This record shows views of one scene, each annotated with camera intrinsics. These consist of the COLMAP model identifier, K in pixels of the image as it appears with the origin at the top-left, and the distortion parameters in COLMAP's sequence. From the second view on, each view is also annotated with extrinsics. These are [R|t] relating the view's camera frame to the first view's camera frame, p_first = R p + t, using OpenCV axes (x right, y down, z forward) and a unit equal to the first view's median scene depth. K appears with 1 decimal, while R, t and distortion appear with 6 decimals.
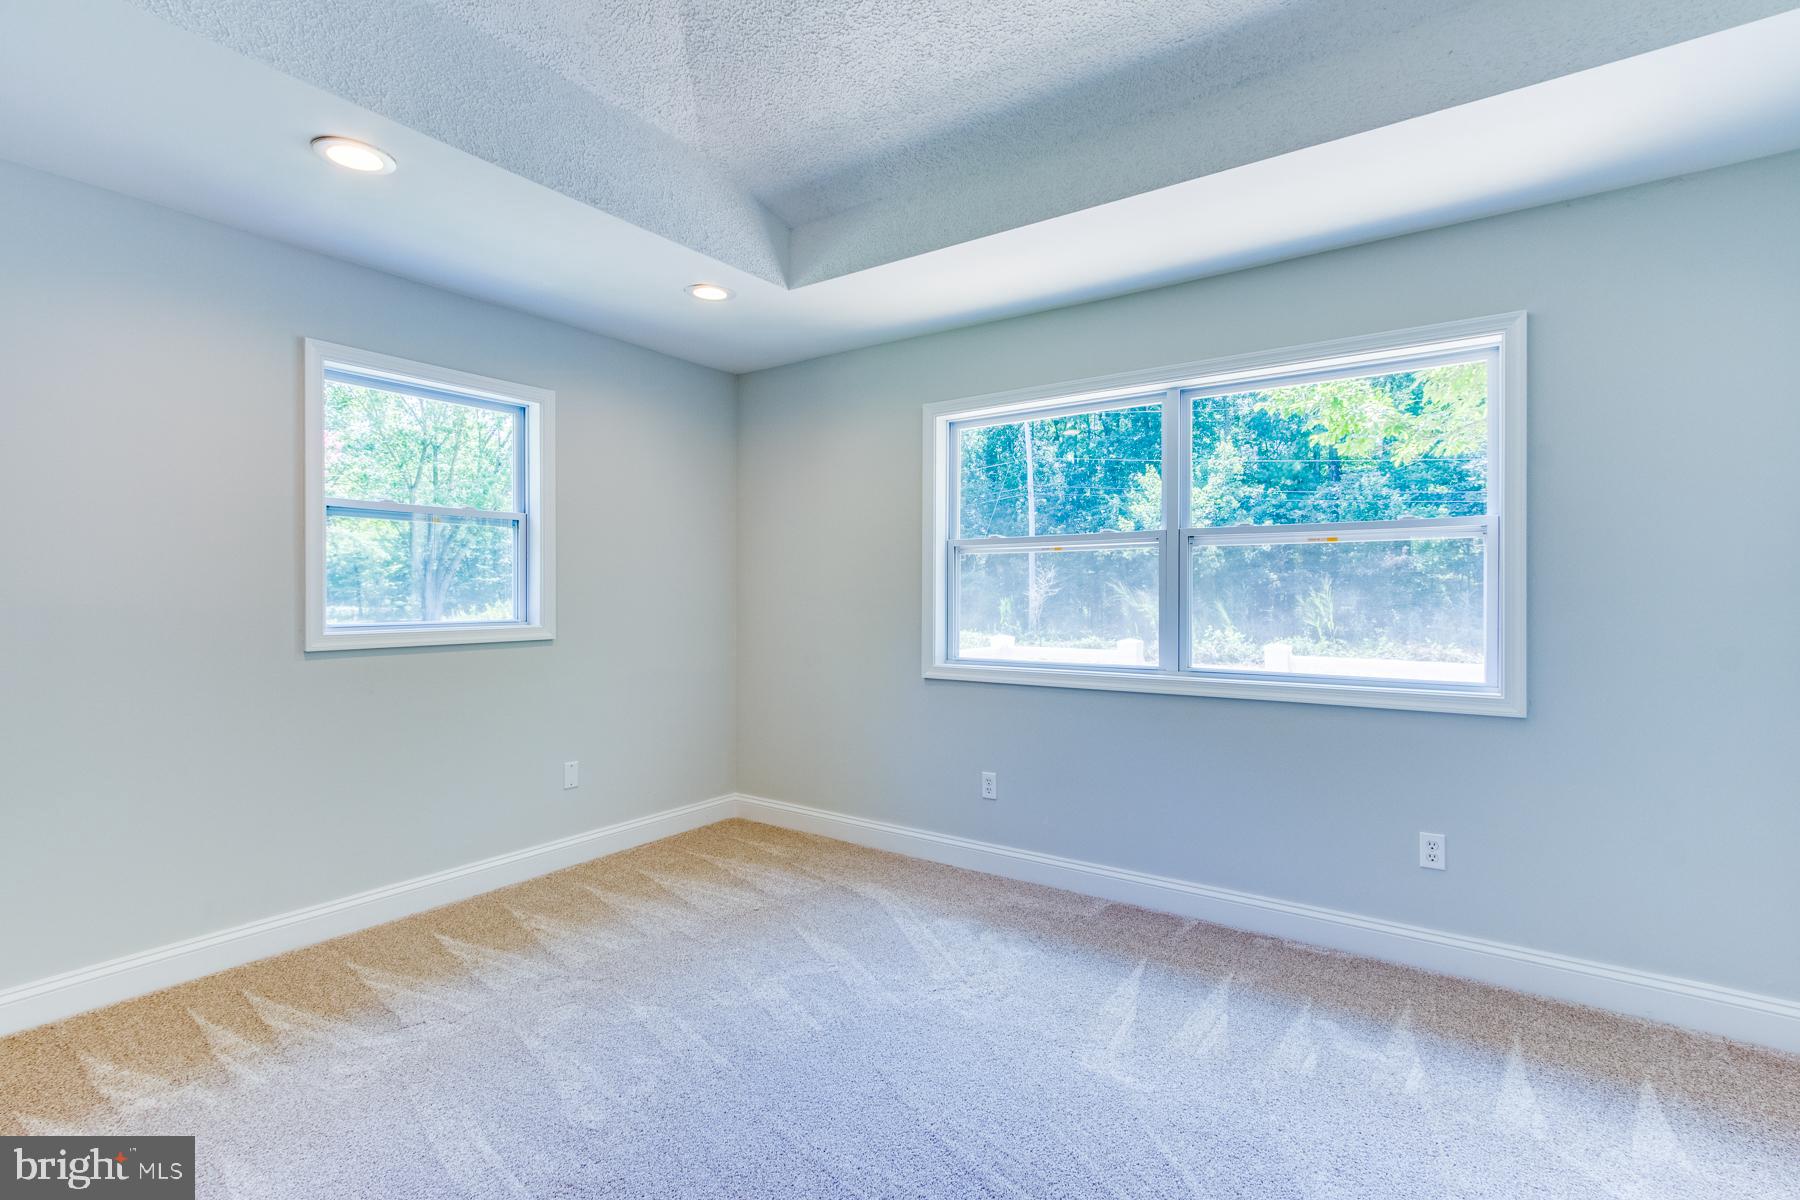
lens RADIAL K [[856.2, 0, 905.8], [0, 856.2, 603.3], [0, 0, 1]] dist [-0.005067, 0.000805]
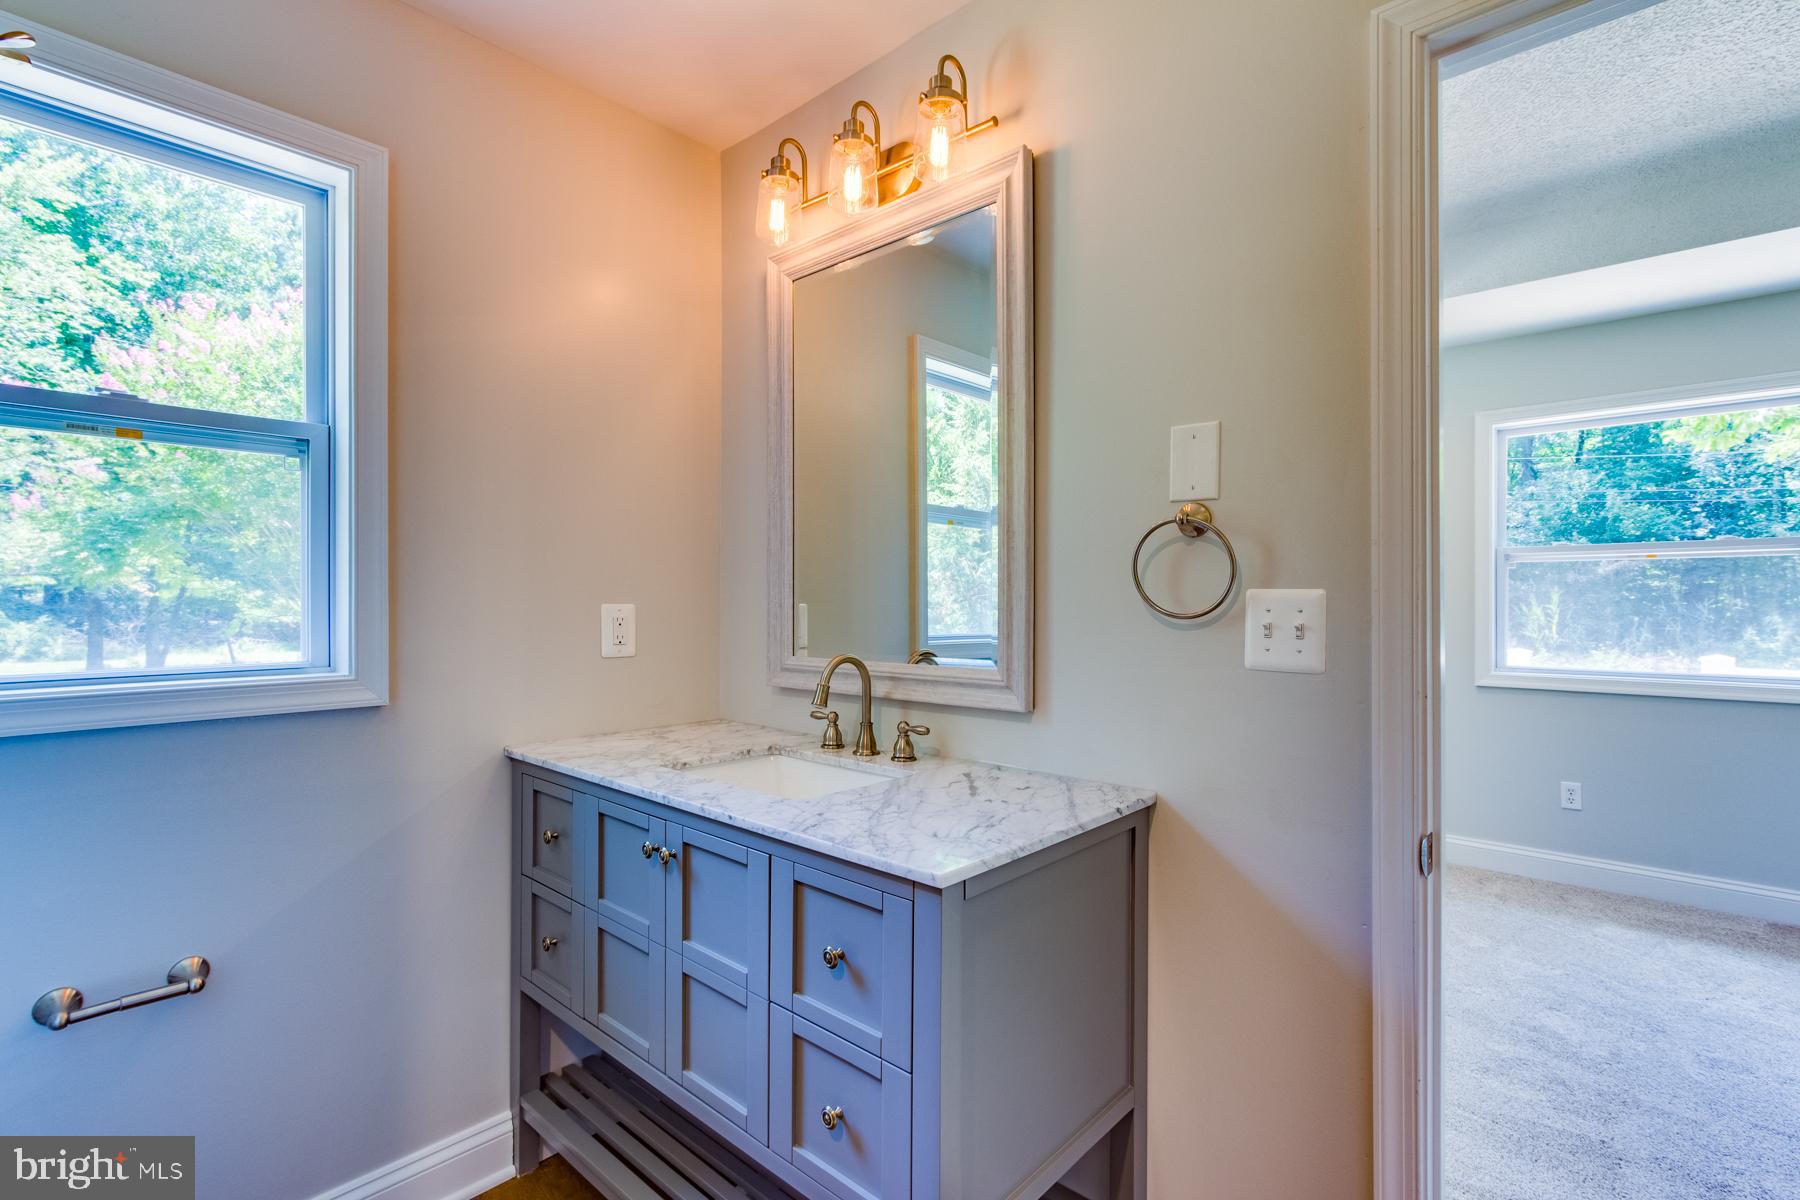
lens RADIAL K [[856.2, 0, 896.9], [0, 856.2, 605.1], [0, 0, 1]] dist [-0.005067, 0.000805]
pose [[0.990518, 0.008188, -0.137139, -0.536907], [-0.008568, 0.999961, -0.002182, 0.001549], [0.137116, 0.003336, 0.990549, -0.082790]]
